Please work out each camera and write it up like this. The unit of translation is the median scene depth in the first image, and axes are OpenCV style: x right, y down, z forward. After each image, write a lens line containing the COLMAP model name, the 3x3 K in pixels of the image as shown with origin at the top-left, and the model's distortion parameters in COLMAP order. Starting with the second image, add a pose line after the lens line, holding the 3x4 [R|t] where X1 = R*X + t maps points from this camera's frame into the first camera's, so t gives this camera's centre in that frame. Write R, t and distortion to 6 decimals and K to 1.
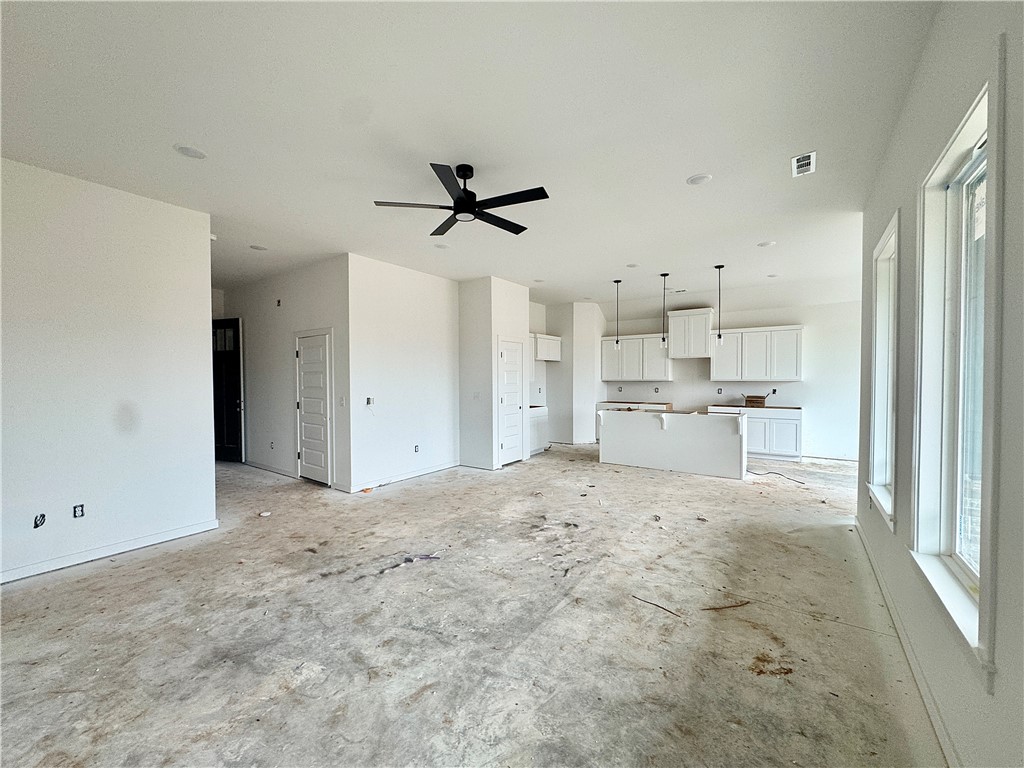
lens RADIAL K [[408.2, 0, 511.9], [0, 408.2, 383.3], [0, 0, 1]] dist [-0.002989, 0.000954]
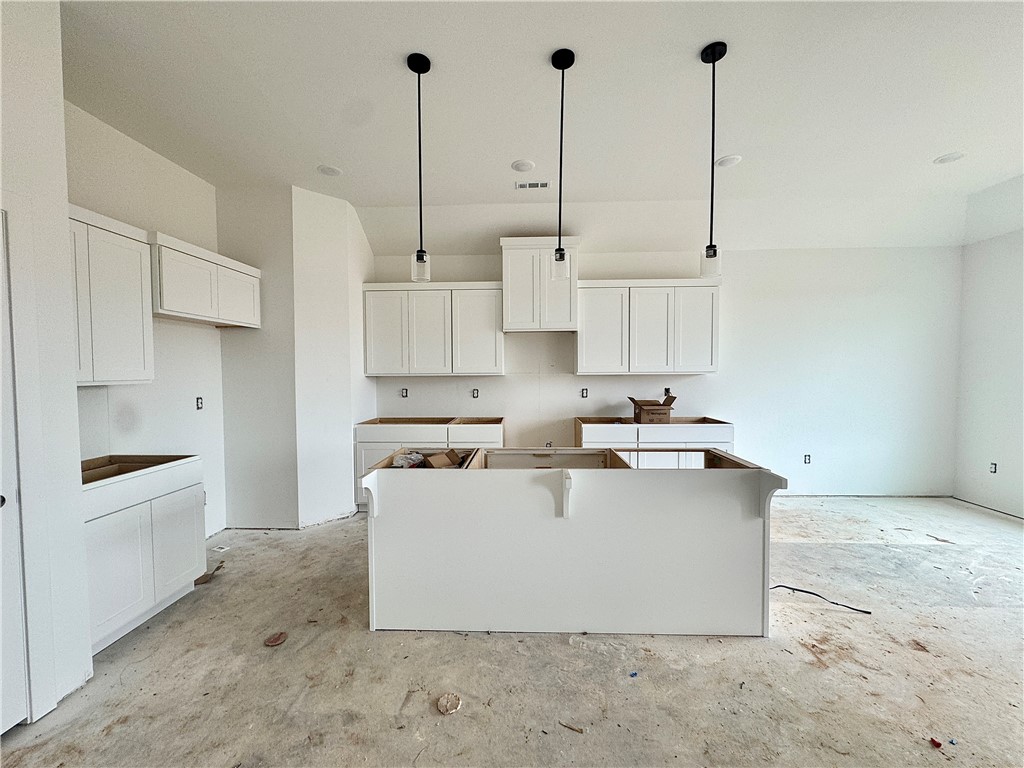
lens RADIAL K [[408.2, 0, 510.6], [0, 408.2, 384.3], [0, 0, 1]] dist [-0.002989, 0.000954]
pose [[0.840487, -0.019121, 0.541494, 0.220646], [0.010408, 0.999762, 0.019149, -0.008523], [-0.541732, -0.010459, 0.840486, 1.074616]]
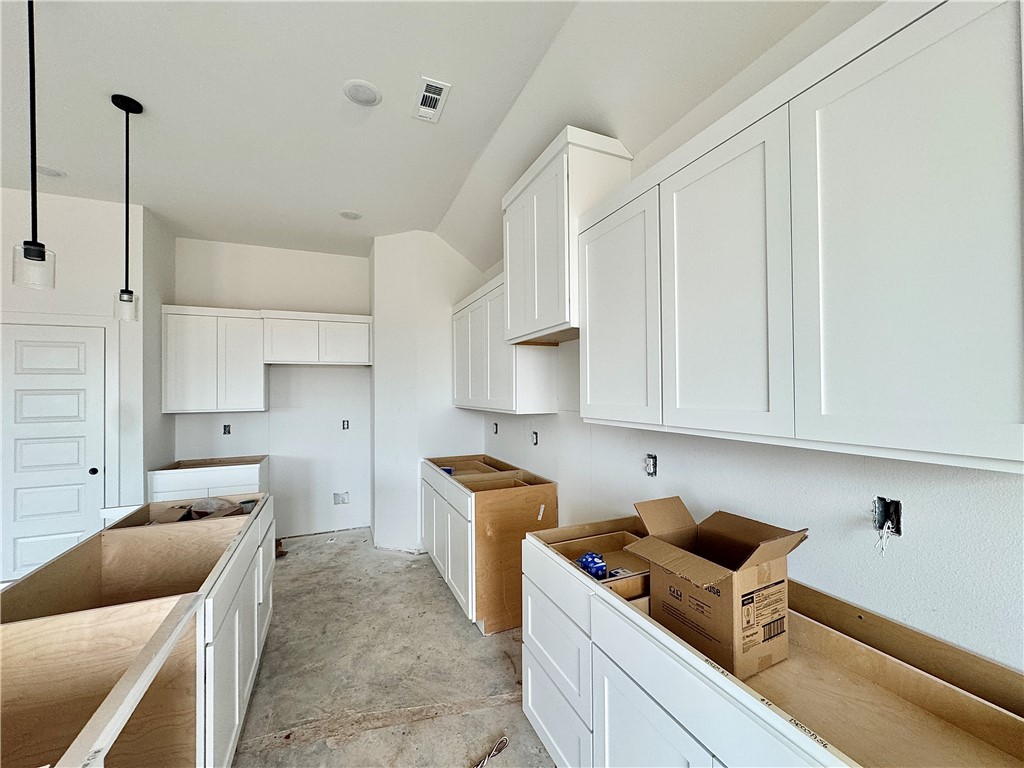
lens RADIAL K [[408.2, 0, 512.6], [0, 408.2, 384.0], [0, 0, 1]] dist [-0.002989, 0.000954]
pose [[0.854091, -0.012149, -0.519982, 1.047168], [-0.001331, 0.999673, -0.025544, -0.041389], [0.520122, 0.022509, 0.853796, 1.385194]]
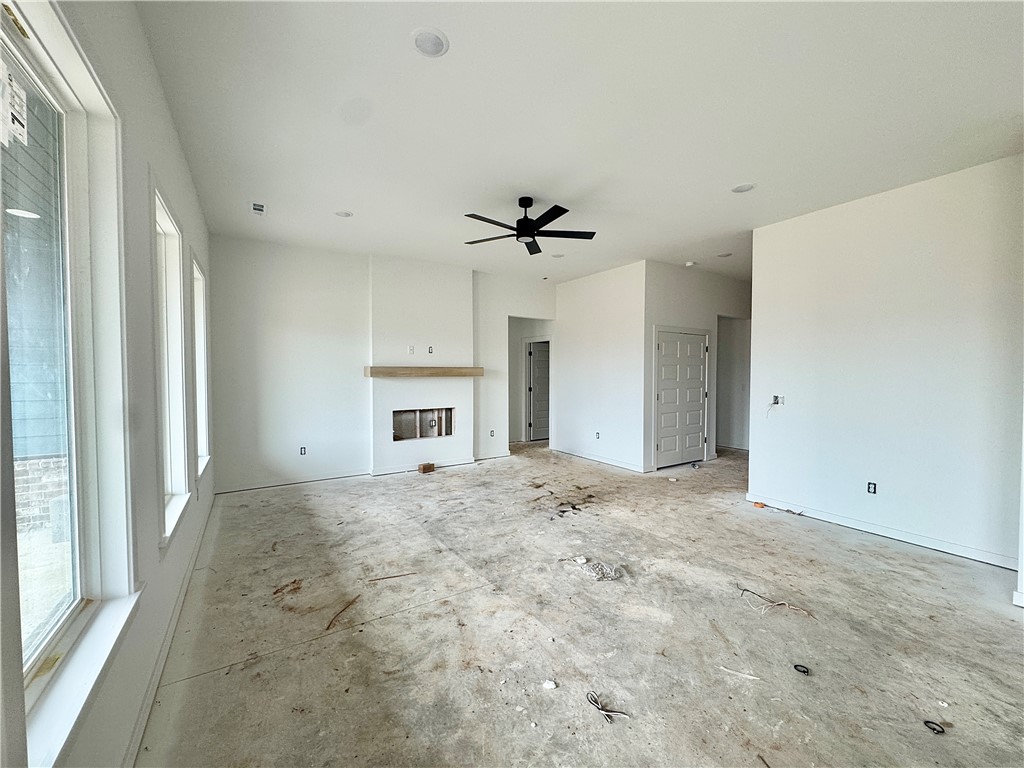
lens RADIAL K [[408.2, 0, 510.1], [0, 408.2, 389.0], [0, 0, 1]] dist [-0.002989, 0.000954]
pose [[-0.384000, 0.043296, -0.922317, 0.734649], [-0.013584, 0.998527, 0.052529, -0.015971], [0.923233, 0.032700, -0.382847, 1.016609]]
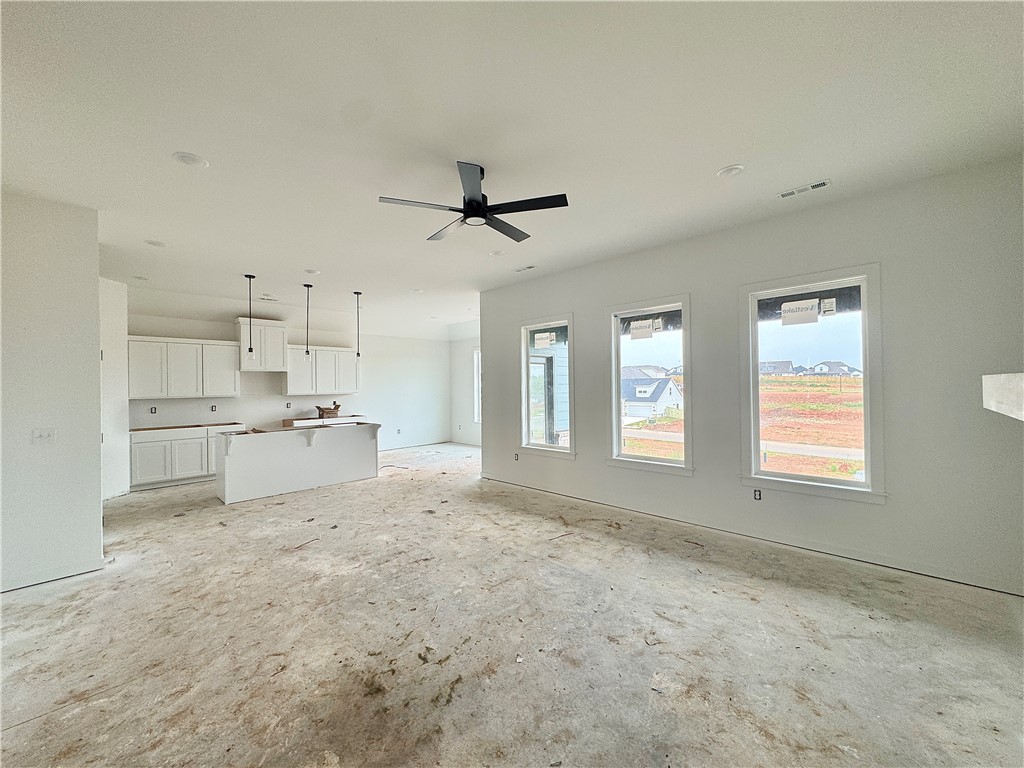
lens RADIAL K [[408.2, 0, 510.8], [0, 408.2, 381.6], [0, 0, 1]] dist [-0.002989, 0.000954]
pose [[0.157861, 0.011908, 0.987389, -0.727914], [0.028199, 0.999465, -0.016562, -0.013542], [-0.987059, 0.030458, 0.157441, 0.555009]]
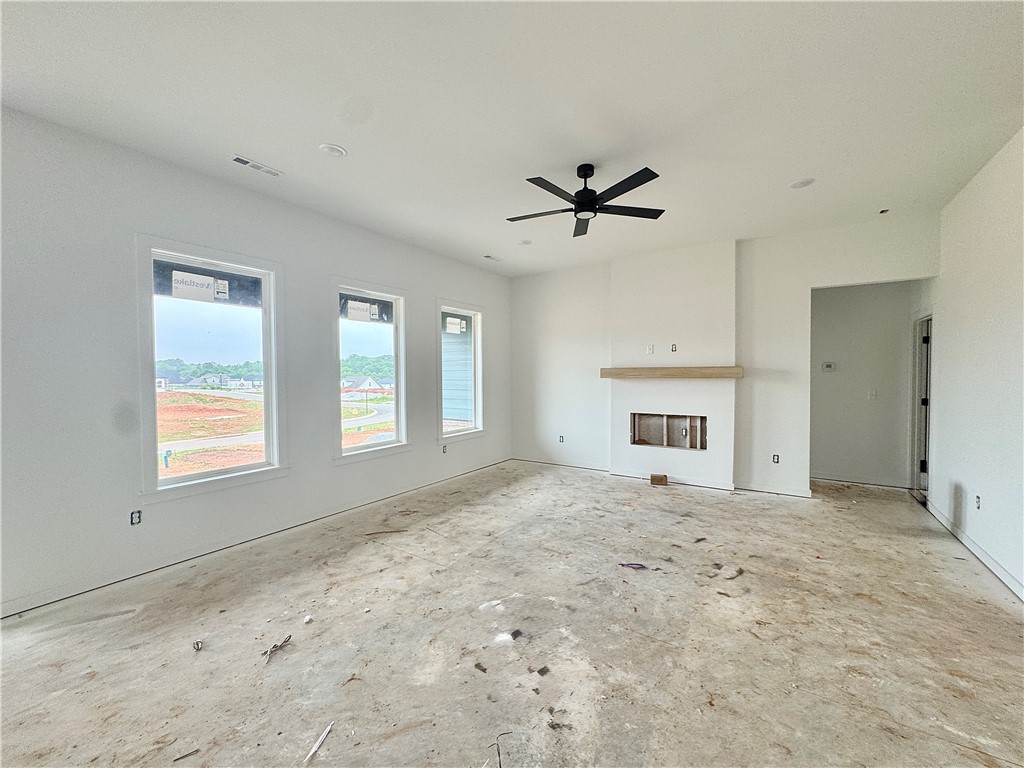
lens RADIAL K [[408.2, 0, 512.8], [0, 408.2, 380.5], [0, 0, 1]] dist [-0.002989, 0.000954]
pose [[-0.999575, 0.009336, -0.027615, 0.070602], [0.008482, 0.999487, 0.030889, -0.016905], [0.027889, 0.030642, -0.999141, 1.446944]]
